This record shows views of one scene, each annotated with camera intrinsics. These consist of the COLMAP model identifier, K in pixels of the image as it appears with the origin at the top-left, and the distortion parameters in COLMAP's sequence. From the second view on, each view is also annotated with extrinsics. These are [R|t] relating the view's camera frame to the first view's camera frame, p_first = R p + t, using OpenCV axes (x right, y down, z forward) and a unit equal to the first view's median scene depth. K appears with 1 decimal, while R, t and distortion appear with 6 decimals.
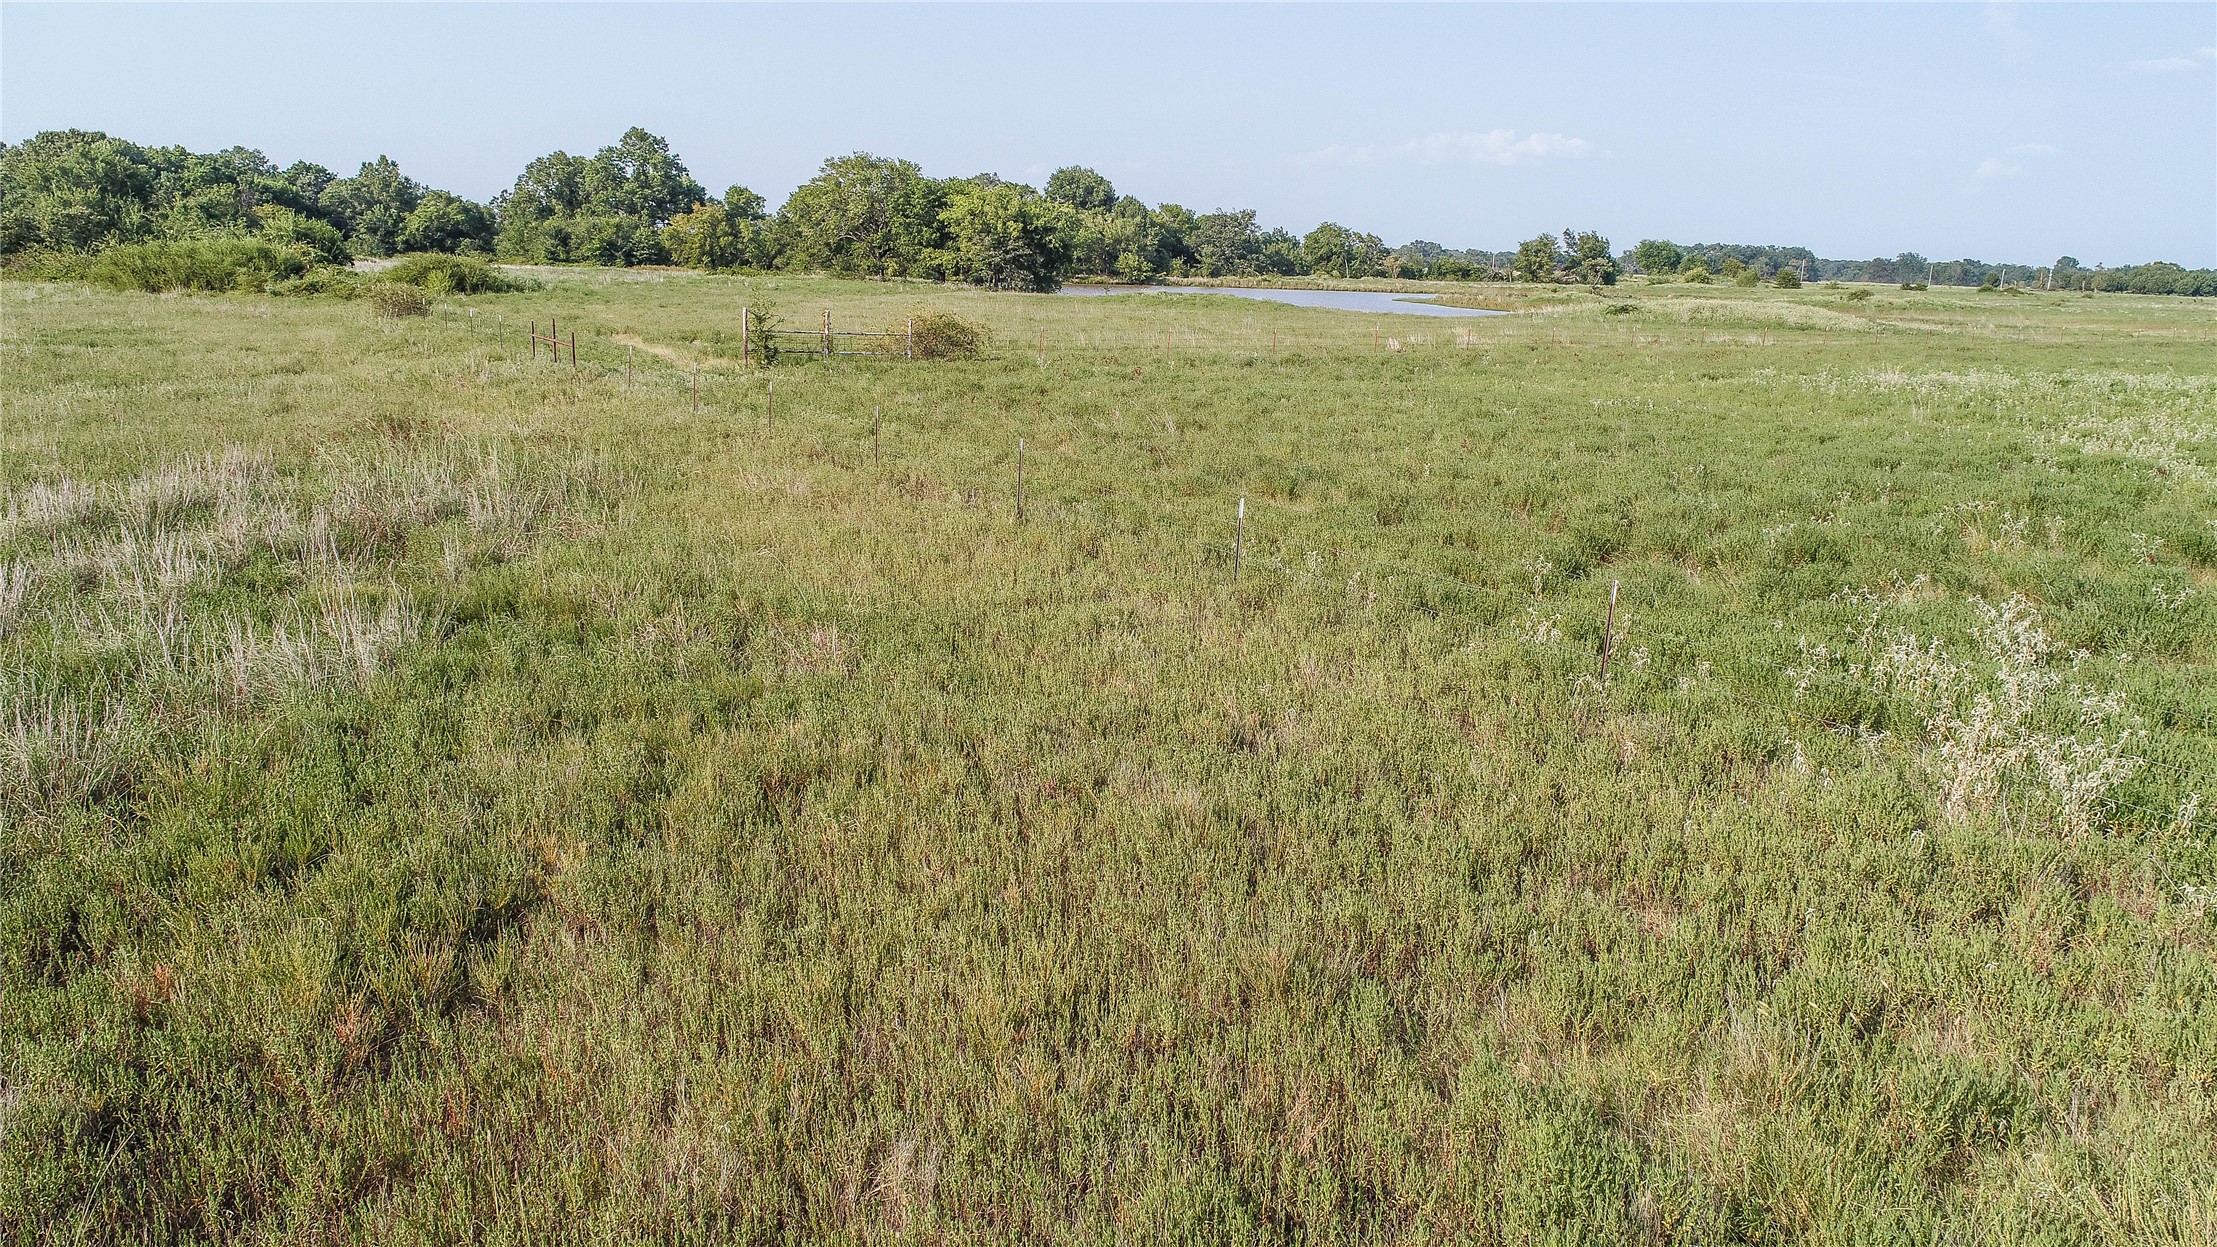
lens RADIAL K [[1481.2, 0, 1112.5], [0, 1481.2, 633.6], [0, 0, 1]] dist [-0.007682, 0.003654]
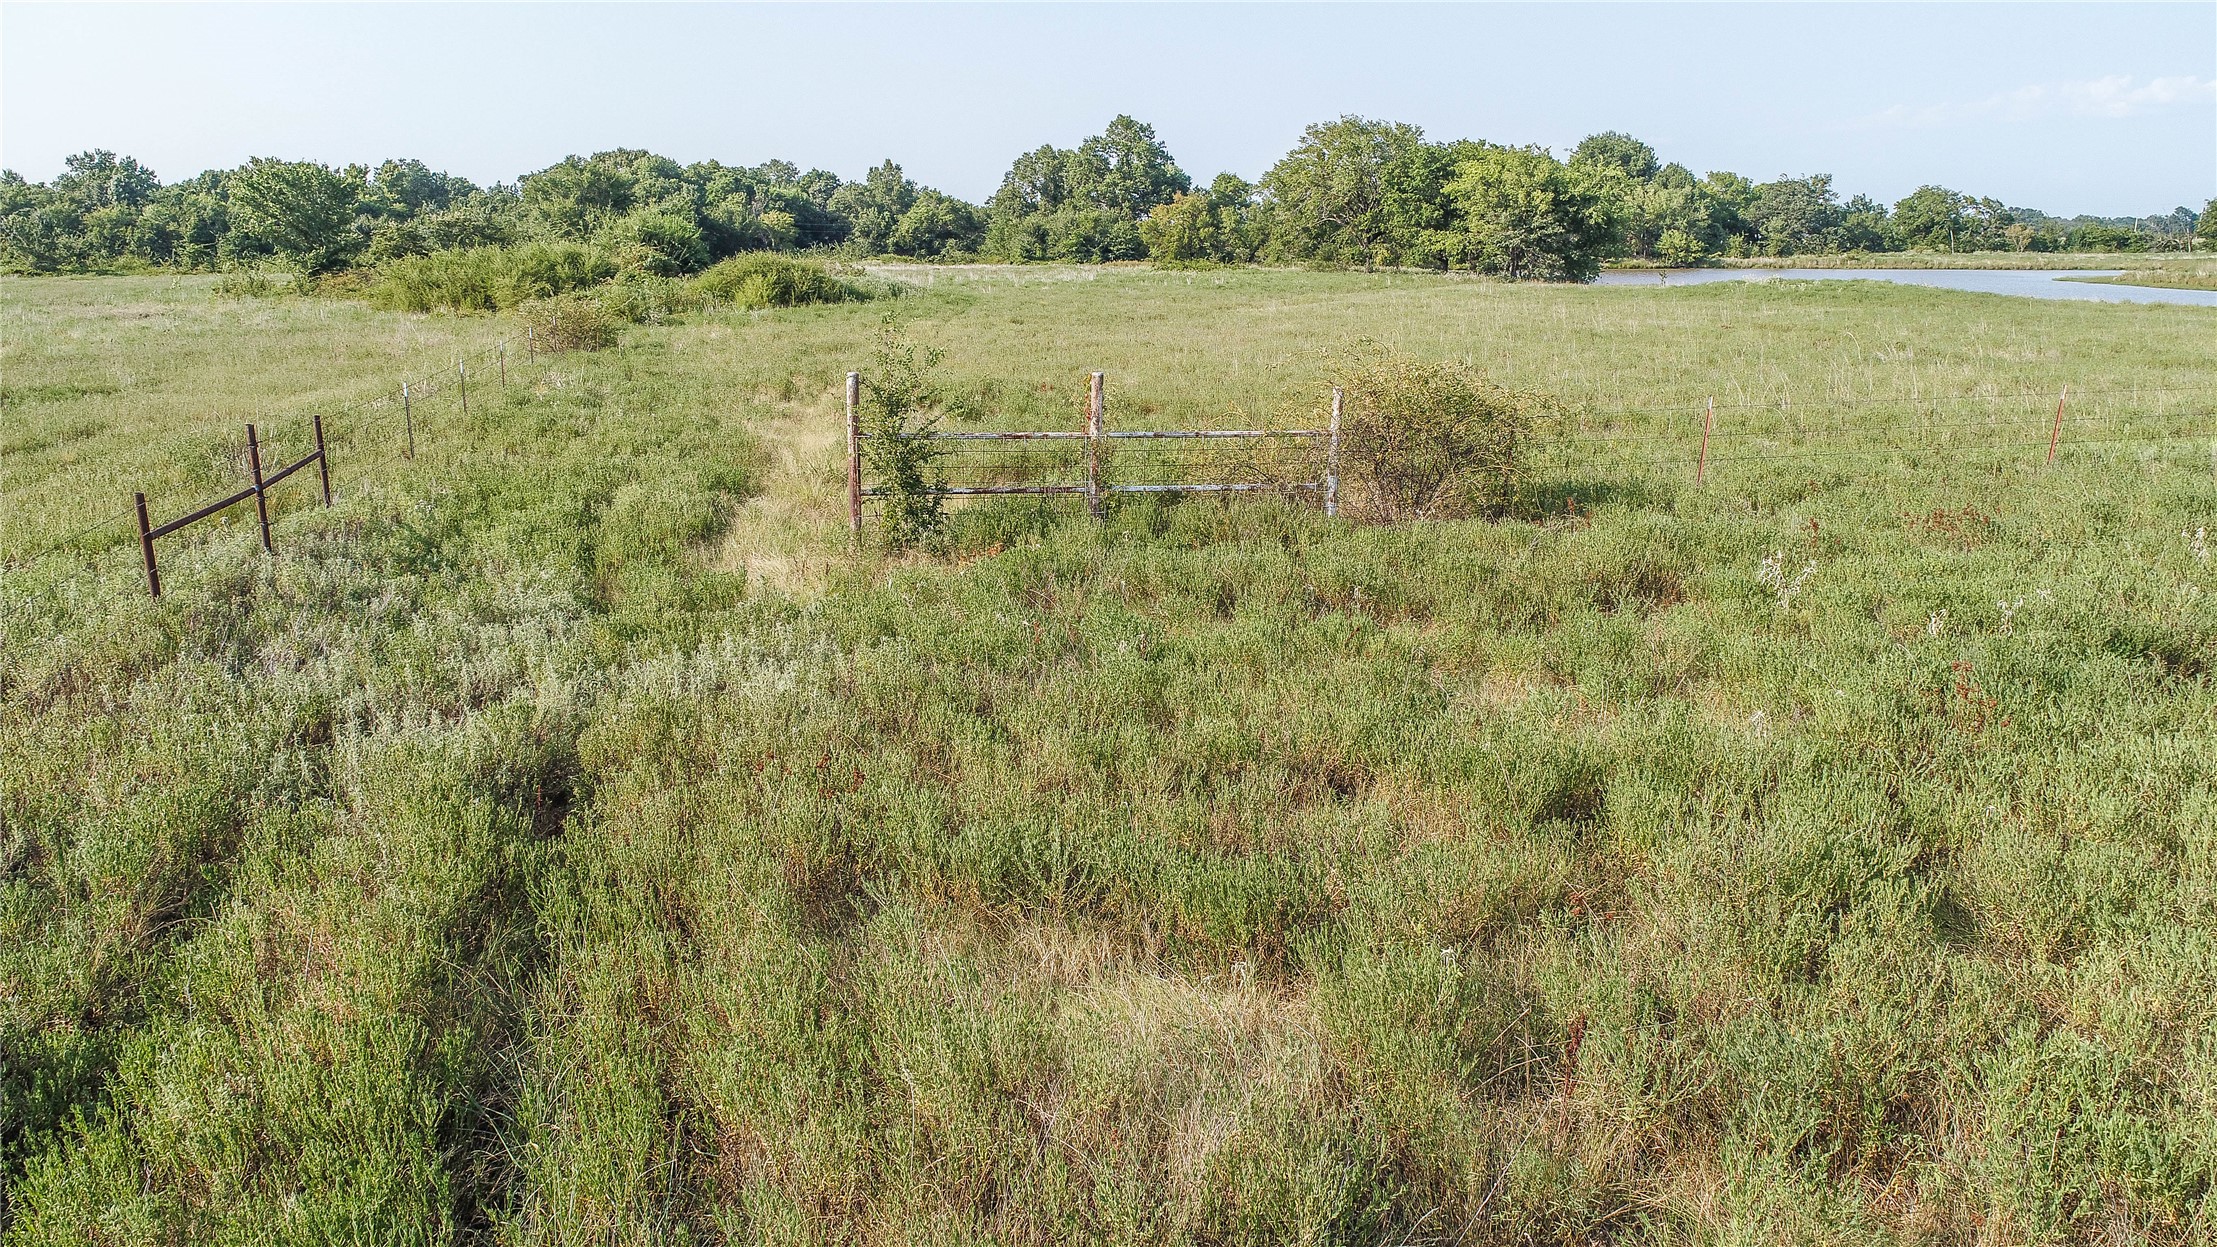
lens RADIAL K [[1481.2, 0, 1109.0], [0, 1481.2, 623.8], [0, 0, 1]] dist [-0.007682, 0.003654]
pose [[0.946122, 0.049787, -0.319959, -0.011640], [-0.049743, 0.998727, 0.008313, -0.025452], [0.319965, 0.008051, 0.947395, 0.105019]]
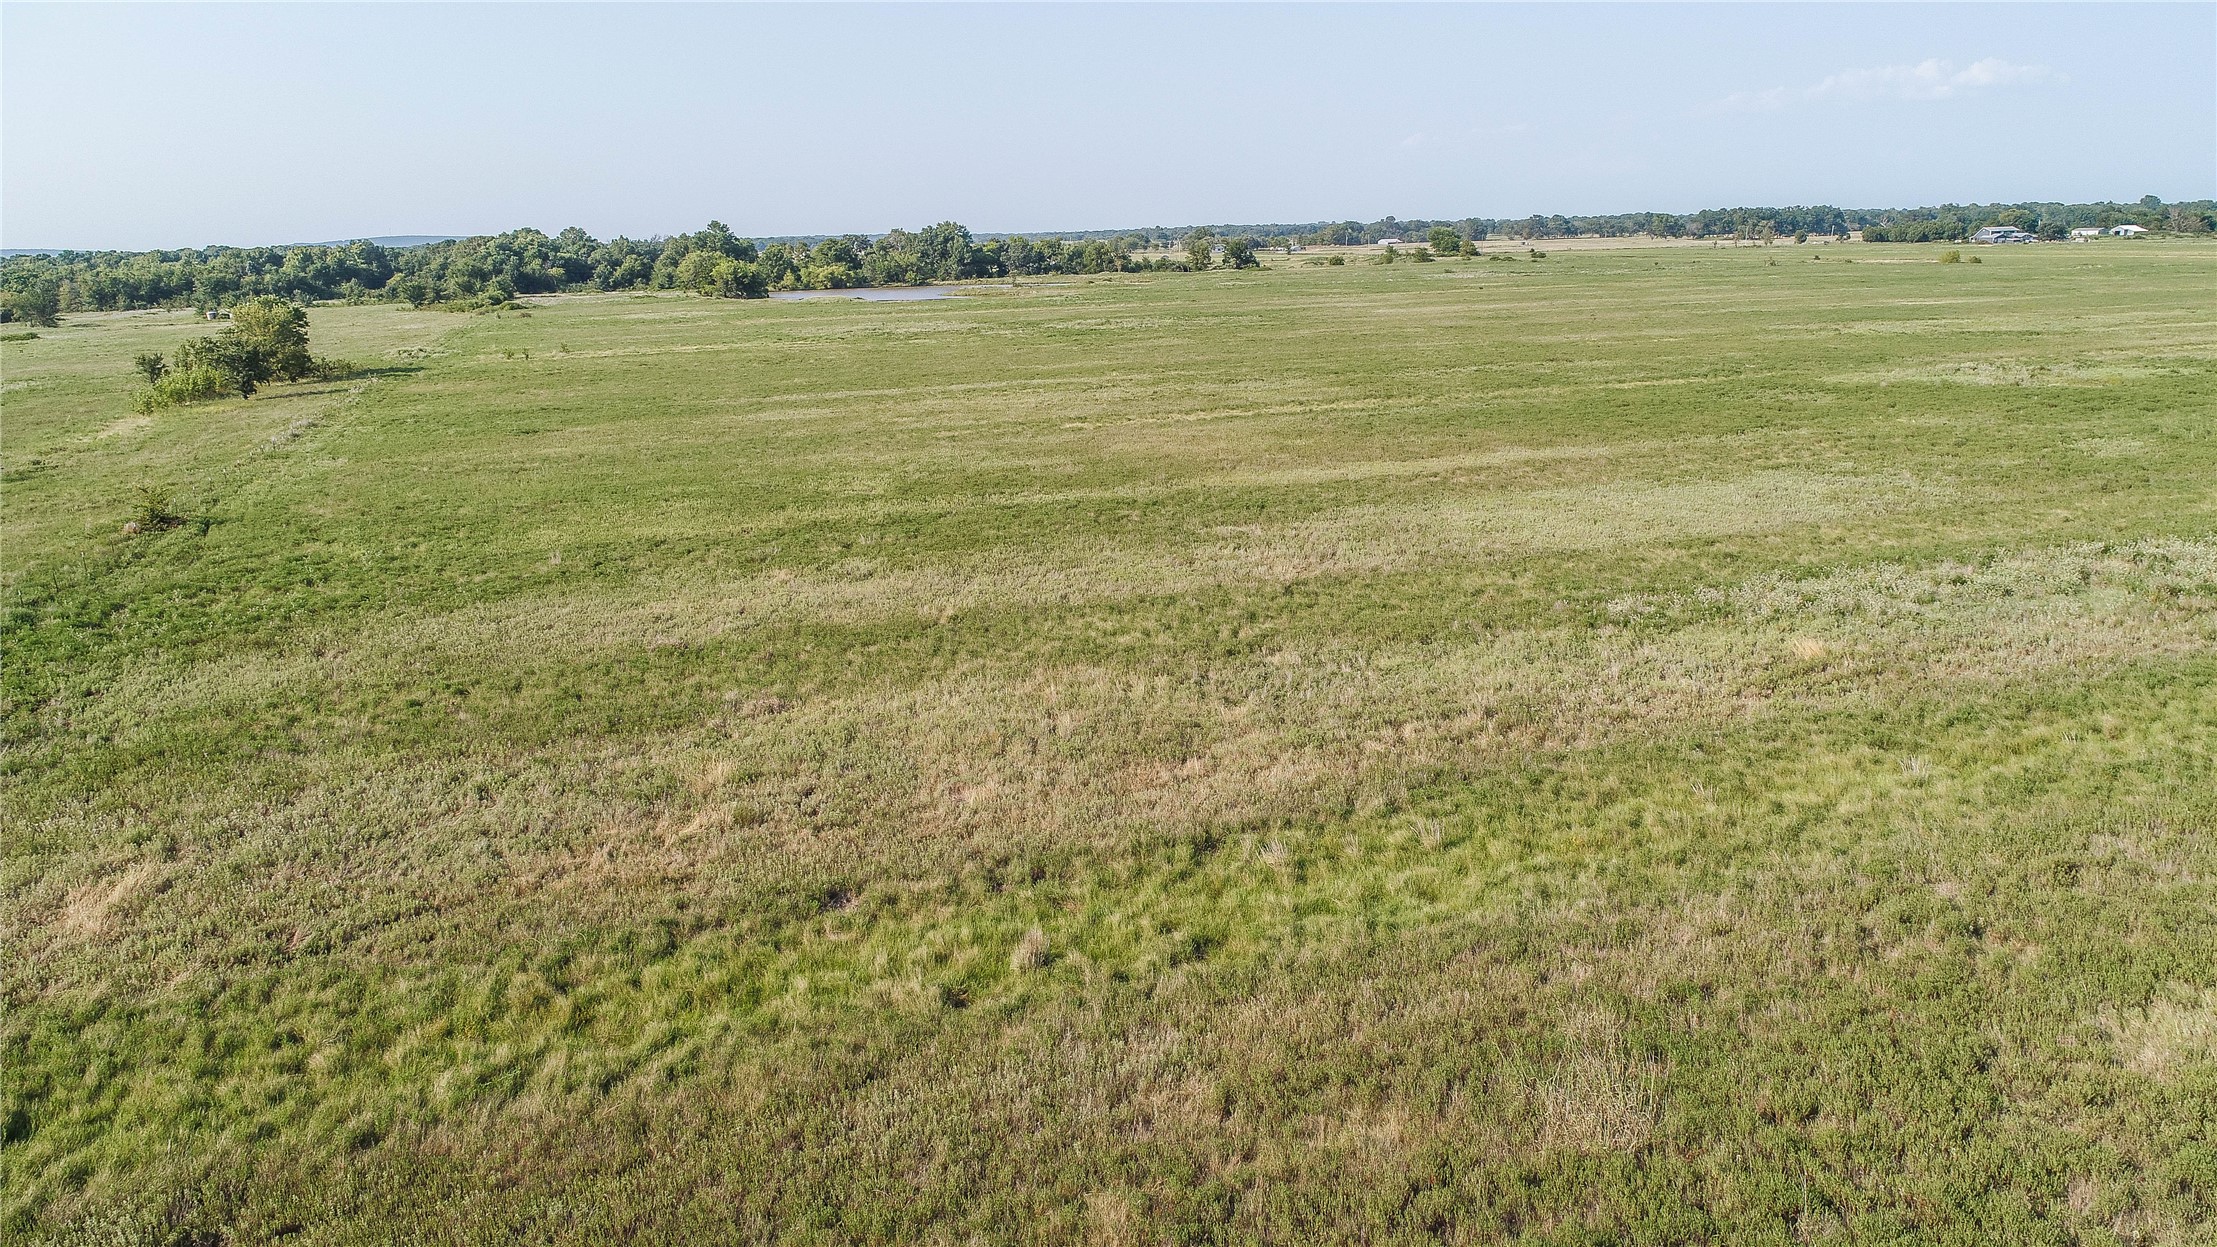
lens RADIAL K [[1481.2, 0, 1102.4], [0, 1481.2, 634.3], [0, 0, 1]] dist [-0.007682, 0.003654]
pose [[0.968541, 0.010498, -0.248634, 0.737318], [-0.007389, 0.999882, 0.013435, 0.209304], [0.248746, -0.011175, 0.968504, -0.894269]]
